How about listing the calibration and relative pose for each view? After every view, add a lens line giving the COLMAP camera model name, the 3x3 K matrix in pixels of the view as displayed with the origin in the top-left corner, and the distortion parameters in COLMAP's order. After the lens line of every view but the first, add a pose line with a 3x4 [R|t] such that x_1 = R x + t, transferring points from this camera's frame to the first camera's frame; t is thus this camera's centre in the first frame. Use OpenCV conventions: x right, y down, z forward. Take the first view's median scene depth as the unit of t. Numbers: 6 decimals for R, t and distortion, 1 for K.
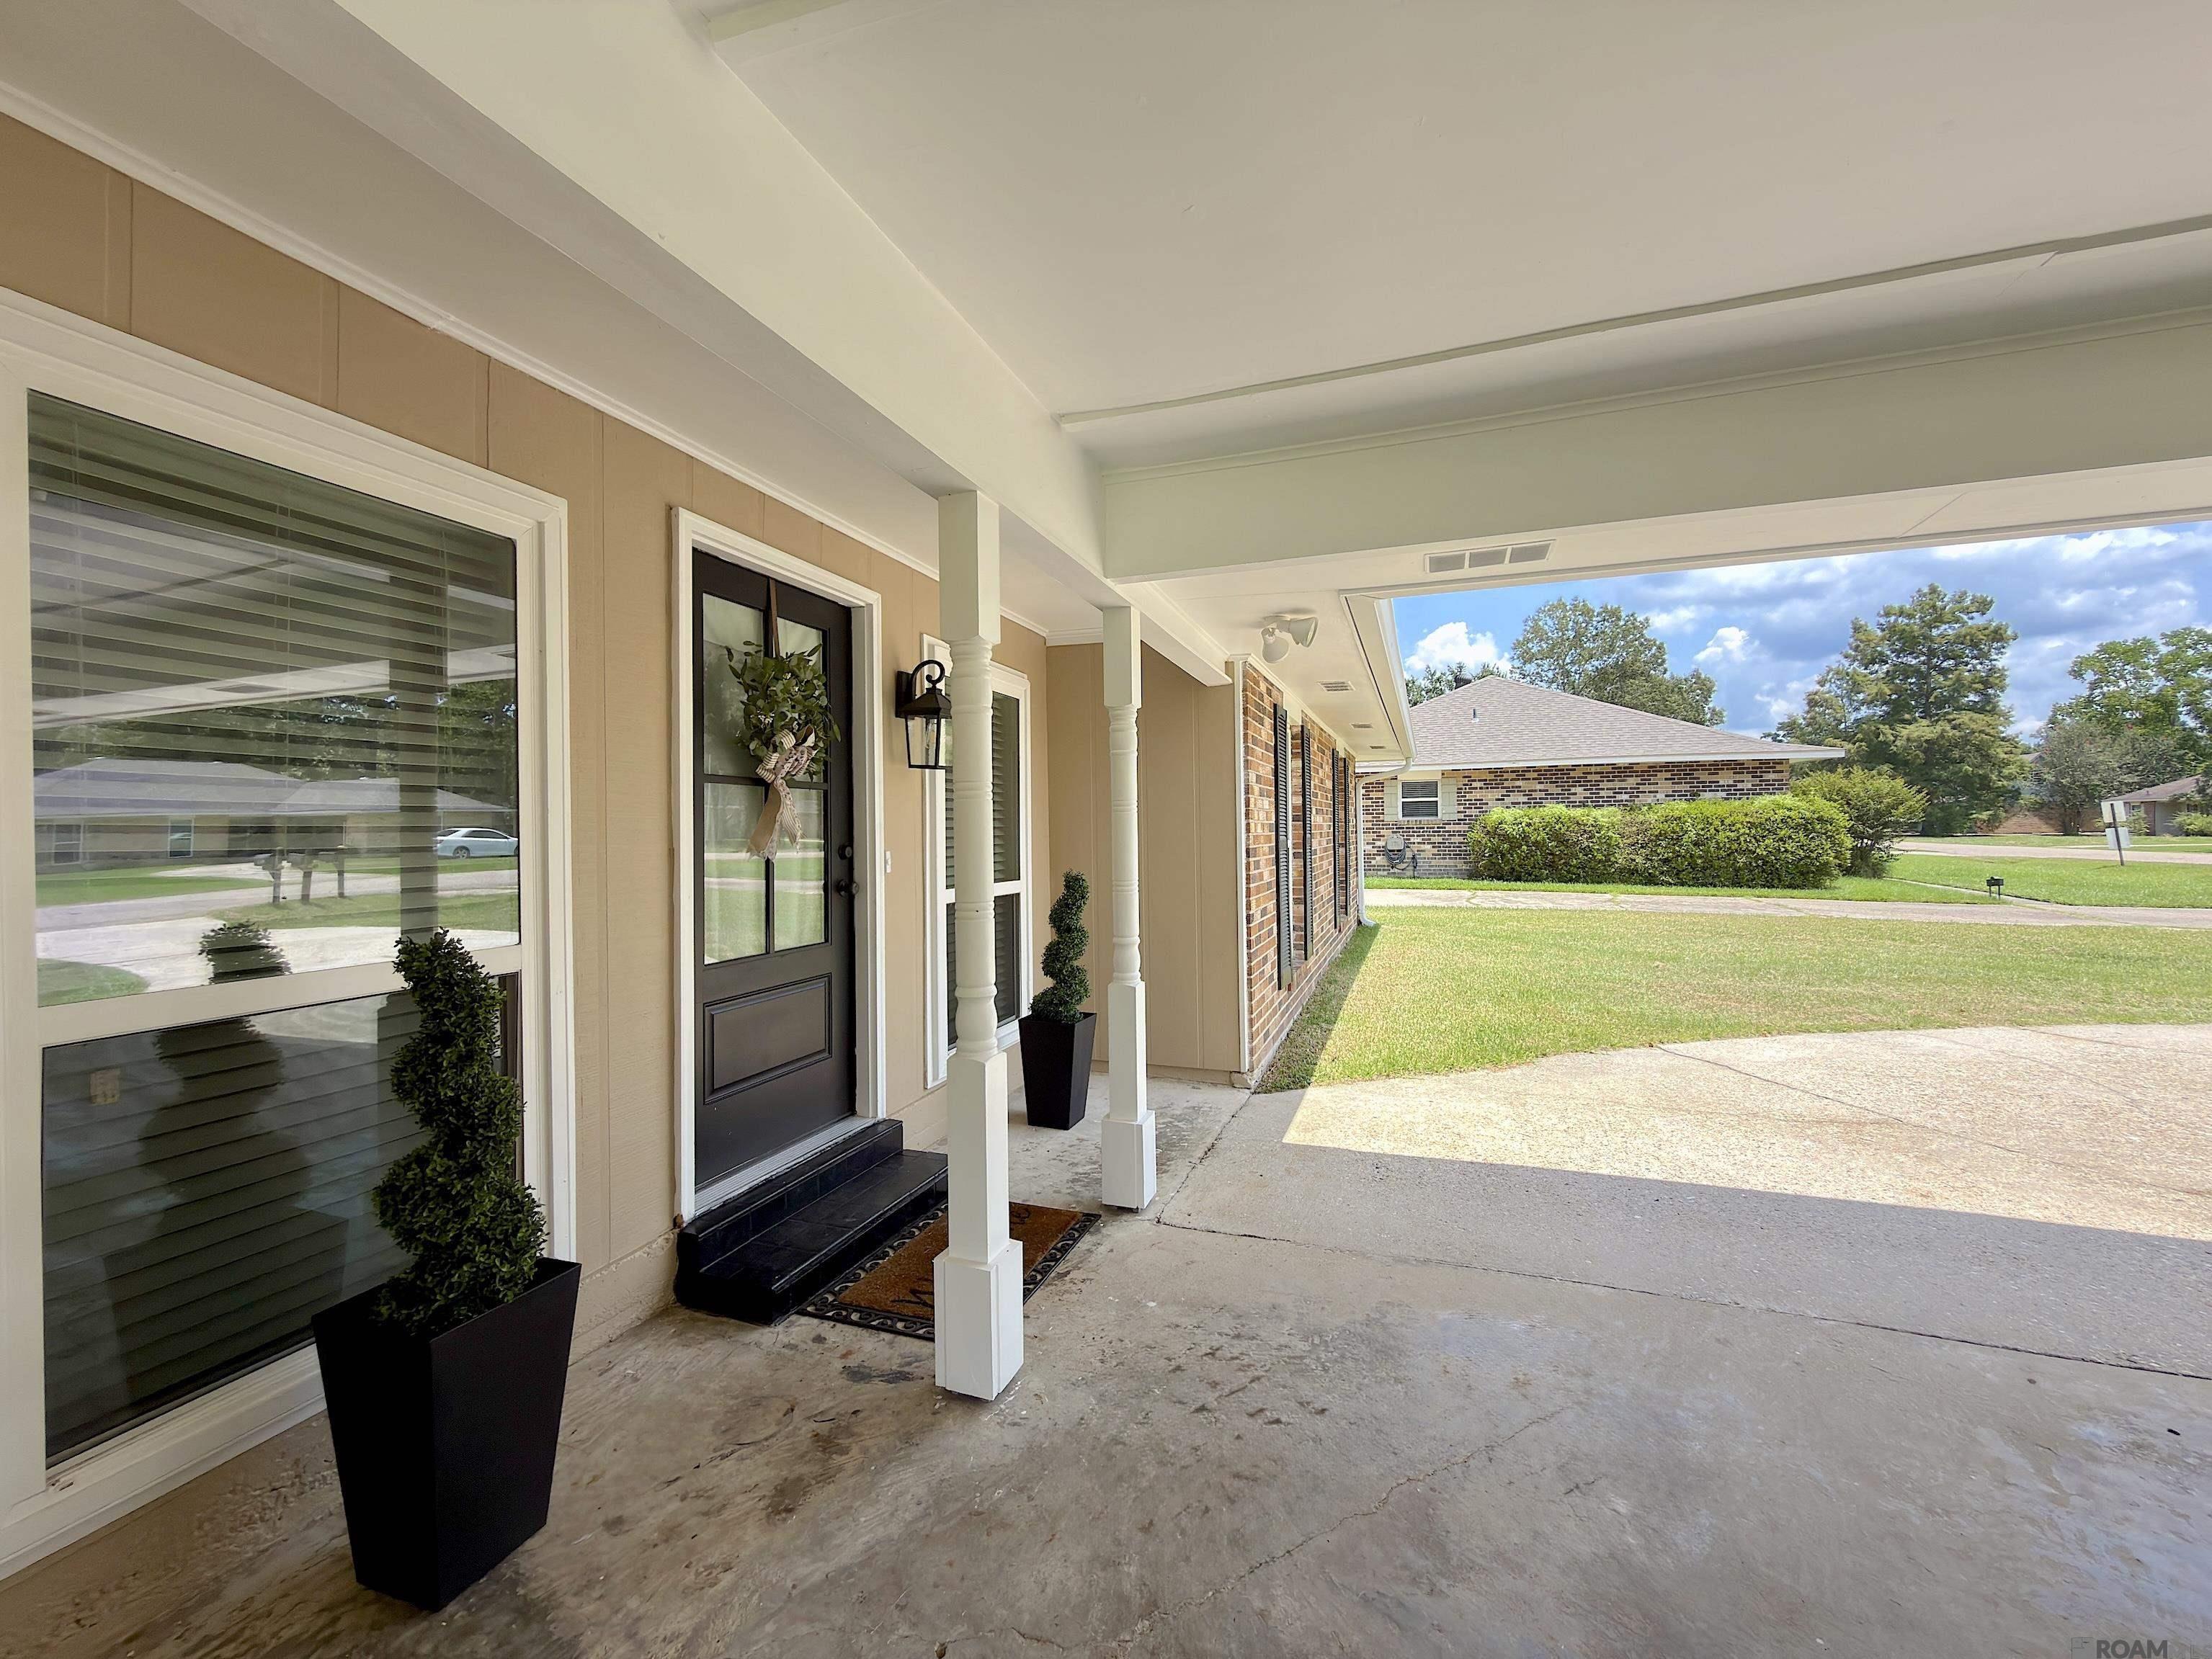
lens RADIAL K [[885.0, 0, 1108.2], [0, 885.0, 830.4], [0, 0, 1]] dist [-0.001368, 0.000056]
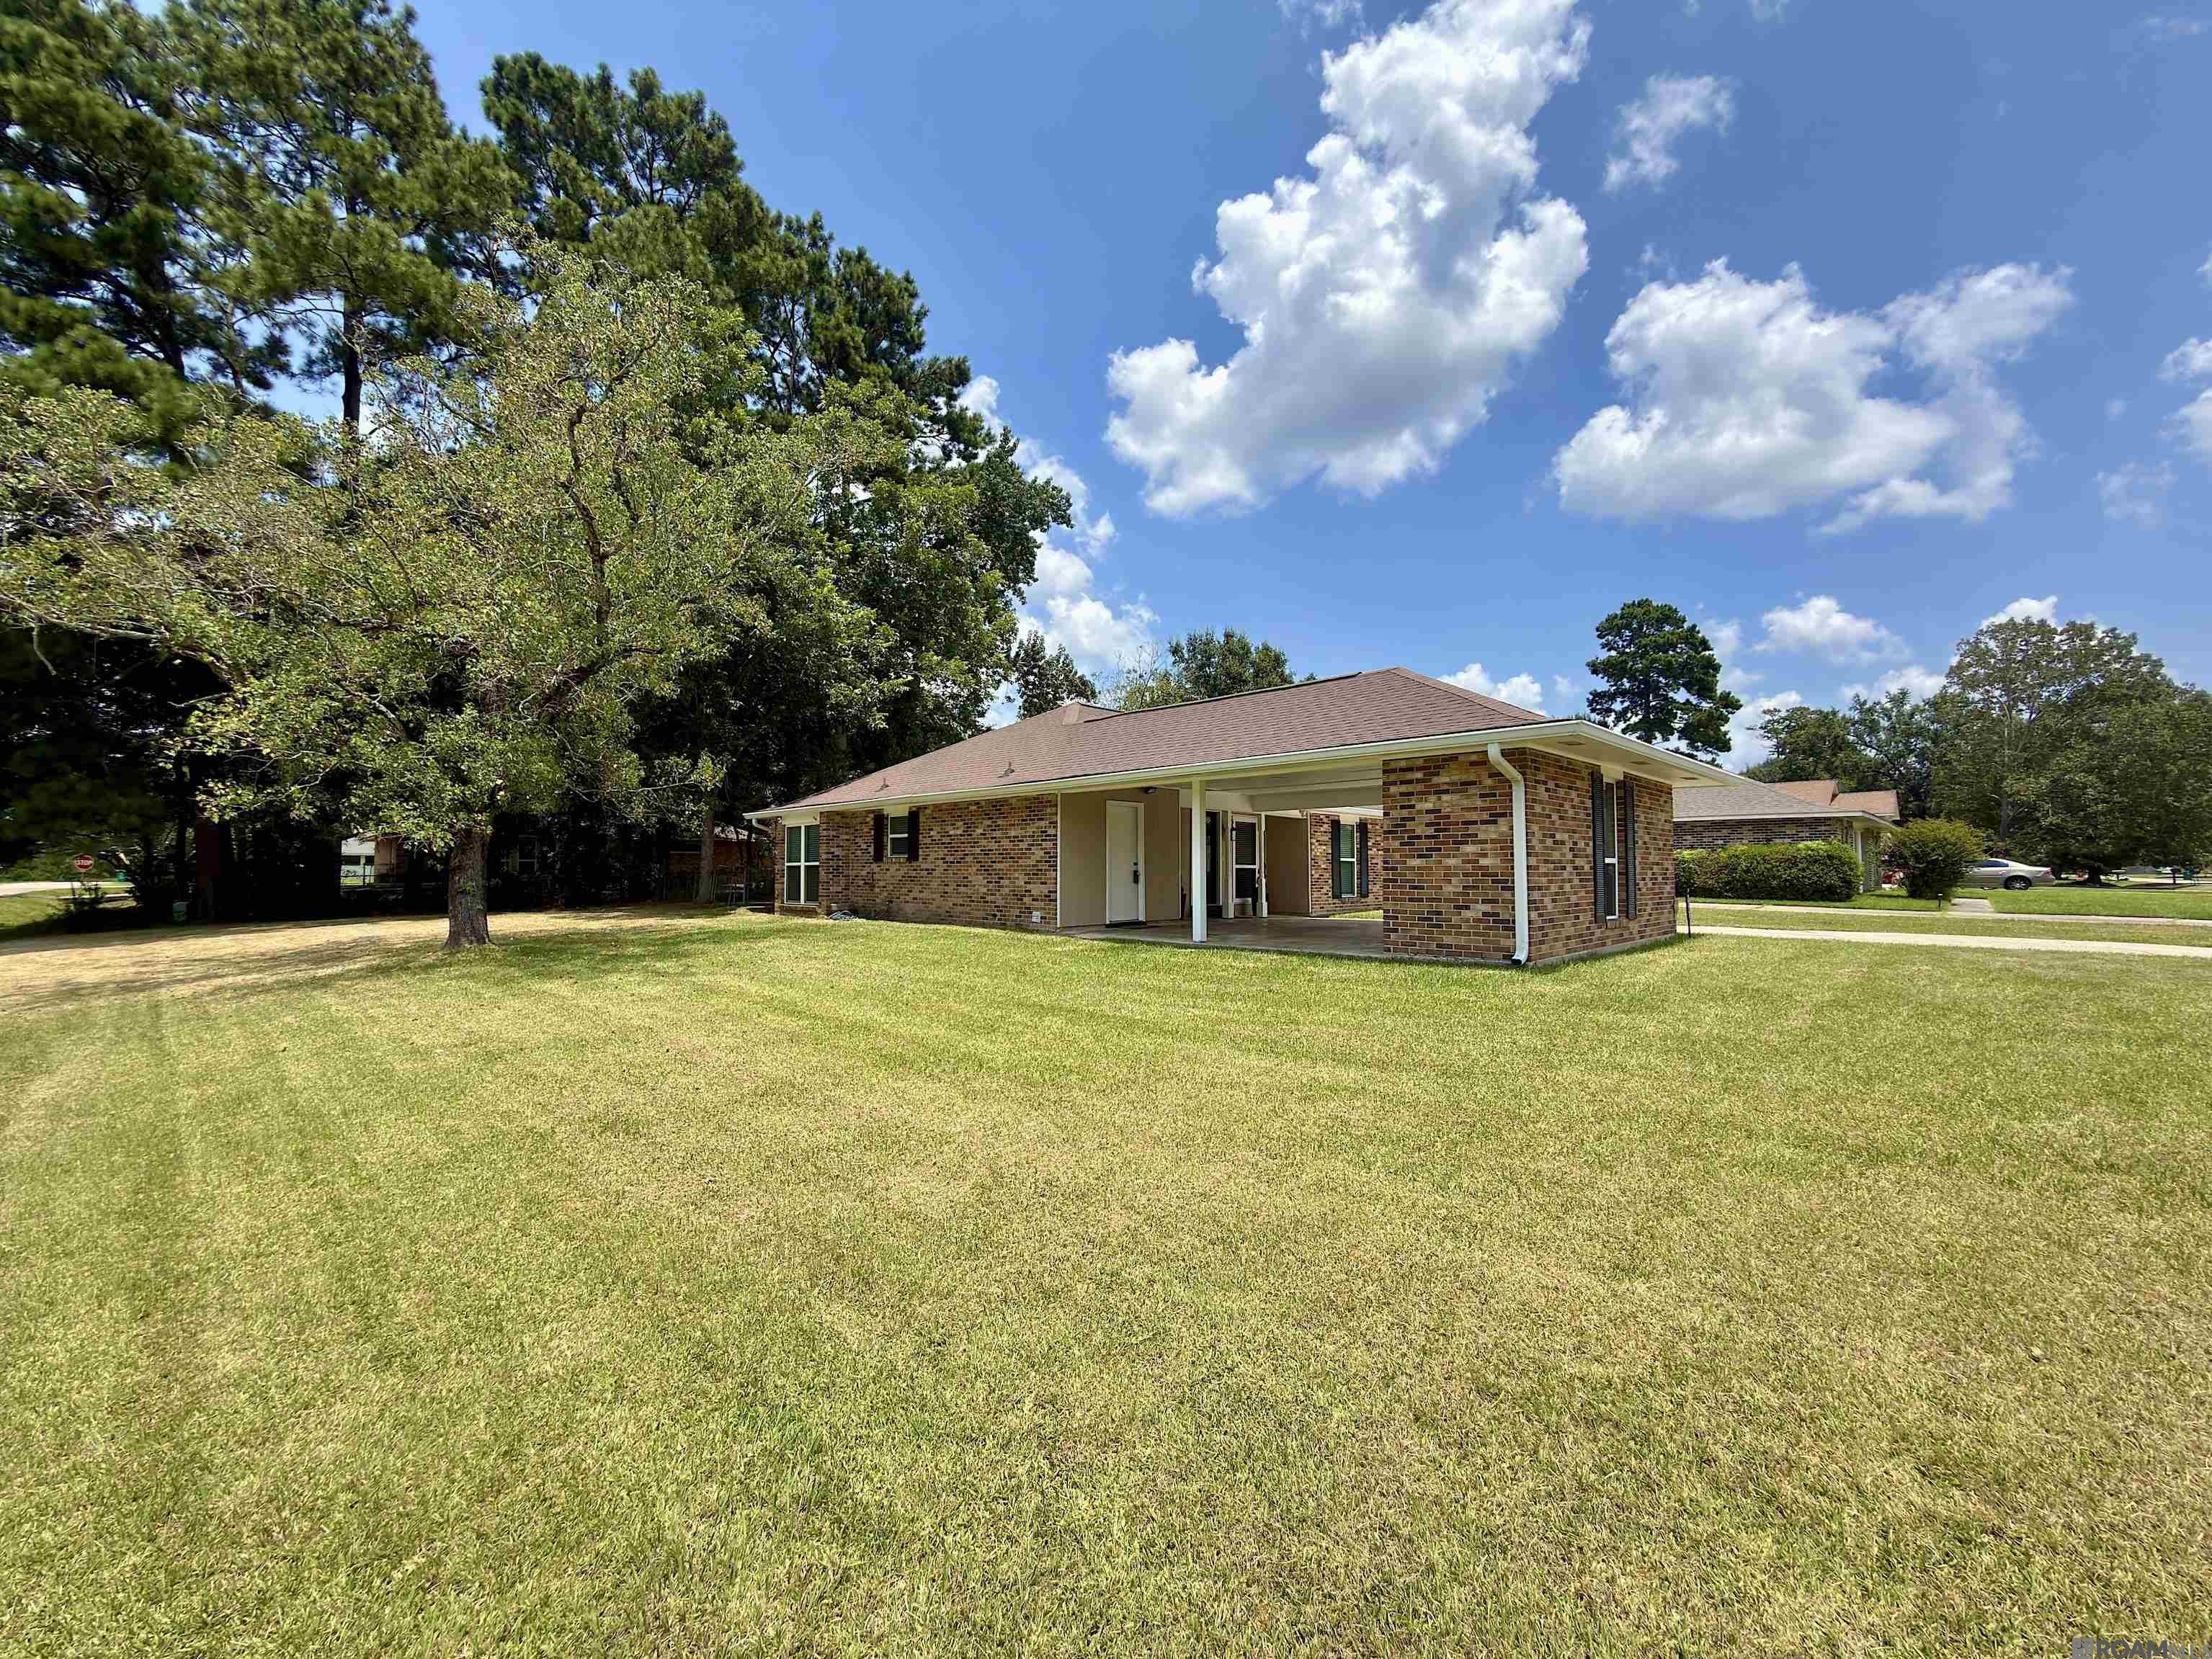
lens RADIAL K [[885.0, 0, 1108.2], [0, 885.0, 830.4], [0, 0, 1]] dist [-0.001368, 0.000056]
pose [[0.903973, -0.008722, -0.427500, 1.615841], [-0.012228, 0.998856, -0.046235, 0.144939], [0.427415, 0.047023, 0.902832, -4.775750]]
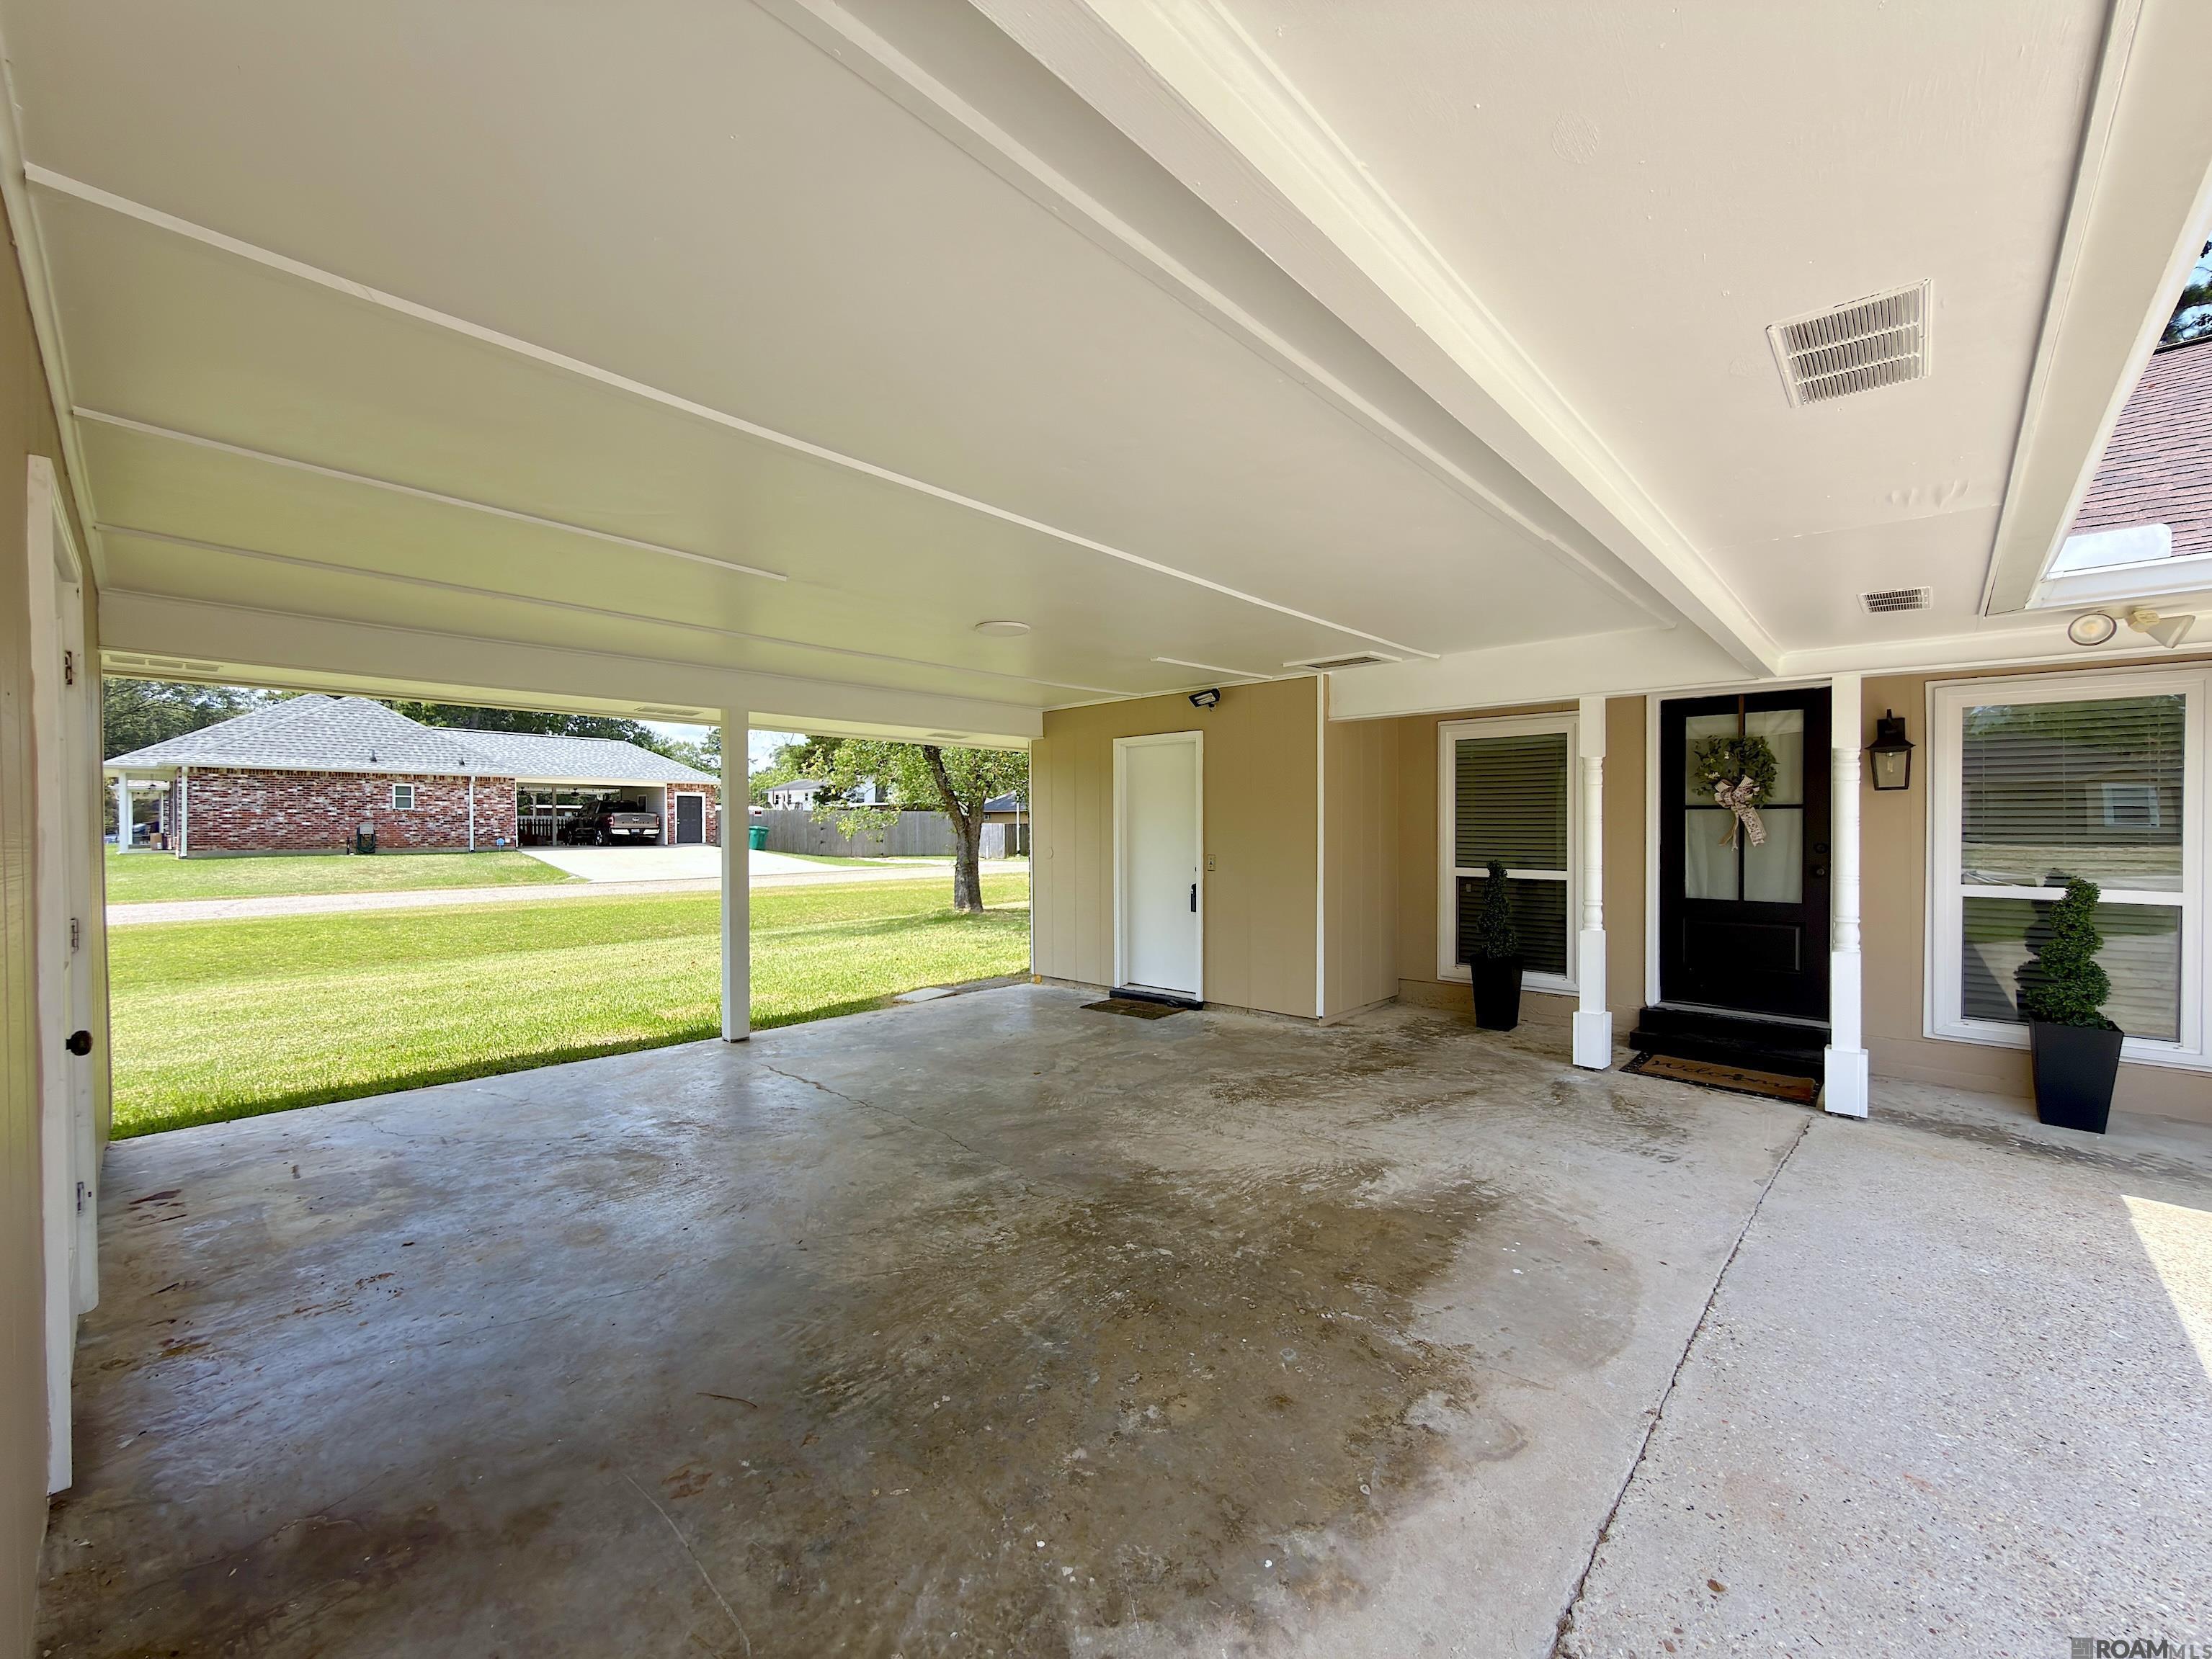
lens RADIAL K [[885.0, 0, 1108.2], [0, 885.0, 830.4], [0, 0, 1]] dist [-0.001368, 0.000056]
pose [[-0.392602, 0.017197, -0.919548, 1.766006], [0.002684, 0.999842, 0.017553, -0.040980], [0.919704, 0.004423, -0.392587, 0.511329]]
